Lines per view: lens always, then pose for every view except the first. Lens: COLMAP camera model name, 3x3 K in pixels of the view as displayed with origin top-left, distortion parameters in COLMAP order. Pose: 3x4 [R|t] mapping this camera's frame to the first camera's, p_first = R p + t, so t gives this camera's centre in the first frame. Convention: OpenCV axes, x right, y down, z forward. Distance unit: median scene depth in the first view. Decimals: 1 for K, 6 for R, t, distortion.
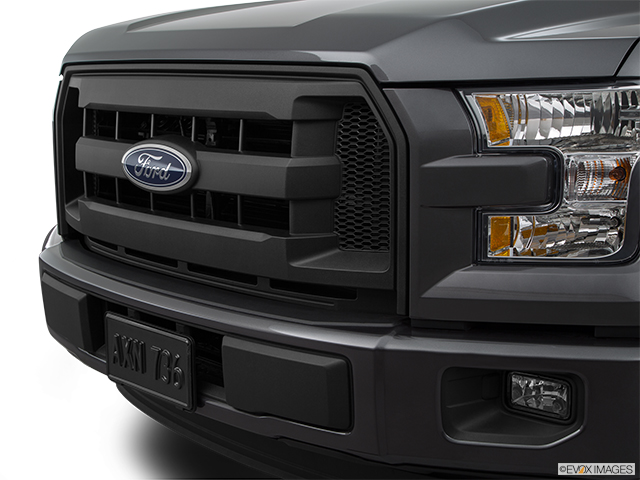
lens RADIAL K [[908.4, 0, 320.5], [0, 908.4, 238.3], [0, 0, 1]] dist [0.115955, 0.000000]
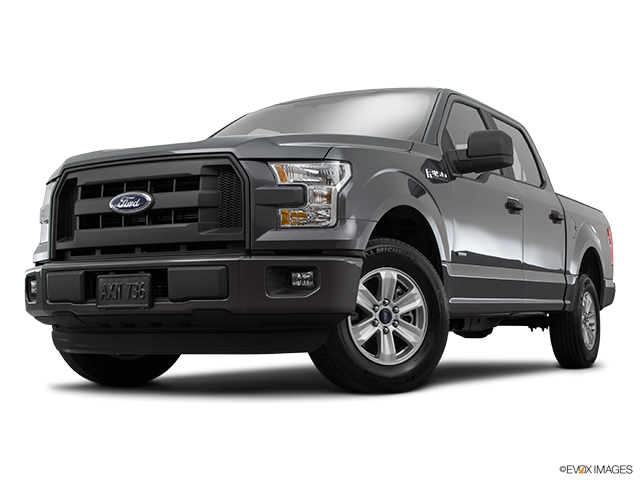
lens RADIAL K [[995.1, 0, 323.2], [0, 995.1, 239.8], [0, 0, 1]] dist [0.057143, 0.000000]
pose [[0.964170, 0.020041, 0.264526, -0.415096], [0.051464, 0.964069, -0.260620, 0.749988], [-0.260244, 0.264896, 0.928495, -1.516308]]
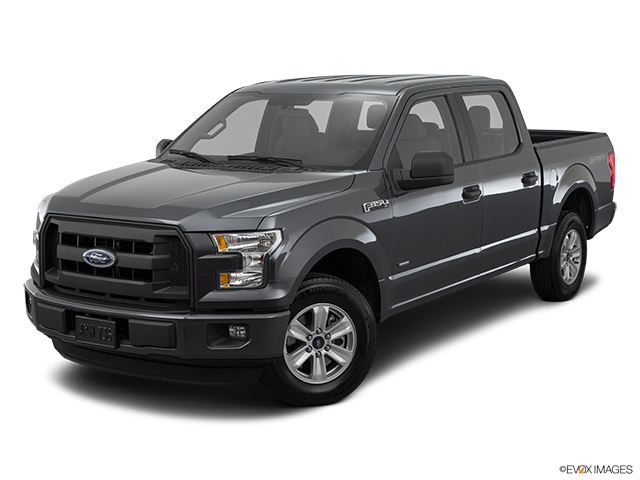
lens RADIAL K [[1082.9, 0, 314.4], [0, 1082.9, 244.3], [0, 0, 1]] dist [0.114355, 0.000000]
pose [[0.984900, -0.023232, 0.171560, -0.118873], [0.029764, 0.998923, -0.035599, 0.014270], [-0.170548, 0.040168, 0.984530, -2.508584]]
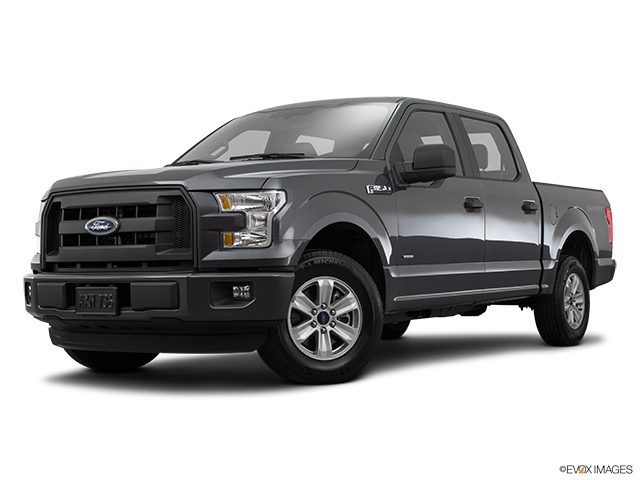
lens RADIAL K [[1082.9, 0, 322.8], [0, 1082.9, 238.9], [0, 0, 1]] dist [0.114355, 0.000000]
pose [[0.982712, -0.001671, 0.185135, -0.151652], [0.040980, 0.977119, -0.208706, 0.722226], [-0.180550, 0.212685, 0.960295, -2.392867]]
